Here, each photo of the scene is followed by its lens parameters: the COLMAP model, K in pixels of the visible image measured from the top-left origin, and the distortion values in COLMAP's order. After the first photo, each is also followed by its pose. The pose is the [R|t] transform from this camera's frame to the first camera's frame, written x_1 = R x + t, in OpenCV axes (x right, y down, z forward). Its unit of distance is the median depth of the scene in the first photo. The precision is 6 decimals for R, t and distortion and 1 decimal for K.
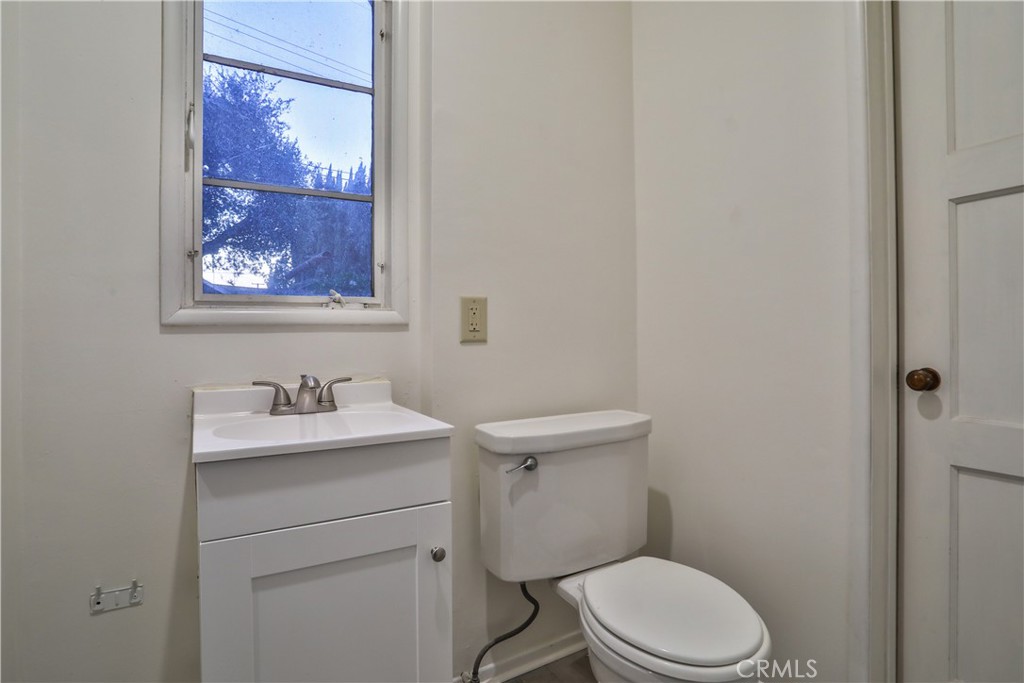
lens RADIAL K [[531.5, 0, 520.8], [0, 531.5, 331.7], [0, 0, 1]] dist [-0.035234, 0.001520]
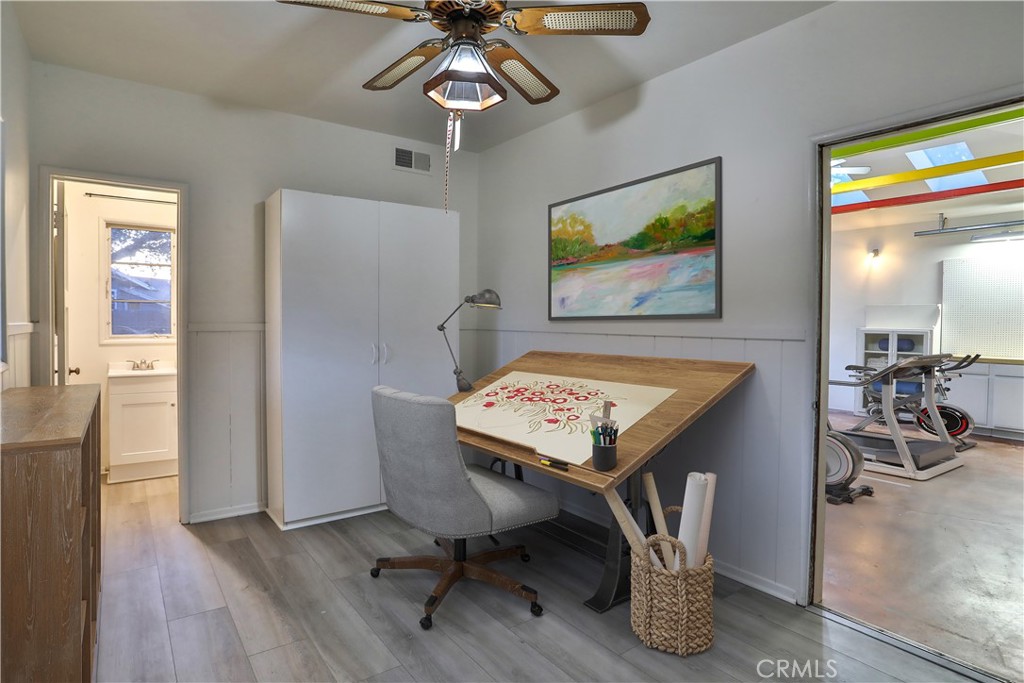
lens RADIAL K [[531.5, 0, 520.8], [0, 531.5, 331.7], [0, 0, 1]] dist [-0.035234, 0.001520]
pose [[0.994083, 0.015197, 0.107555, 1.656955], [-0.016620, 0.999786, 0.012348, -0.176991], [-0.107344, -0.014063, 0.994122, -2.619496]]
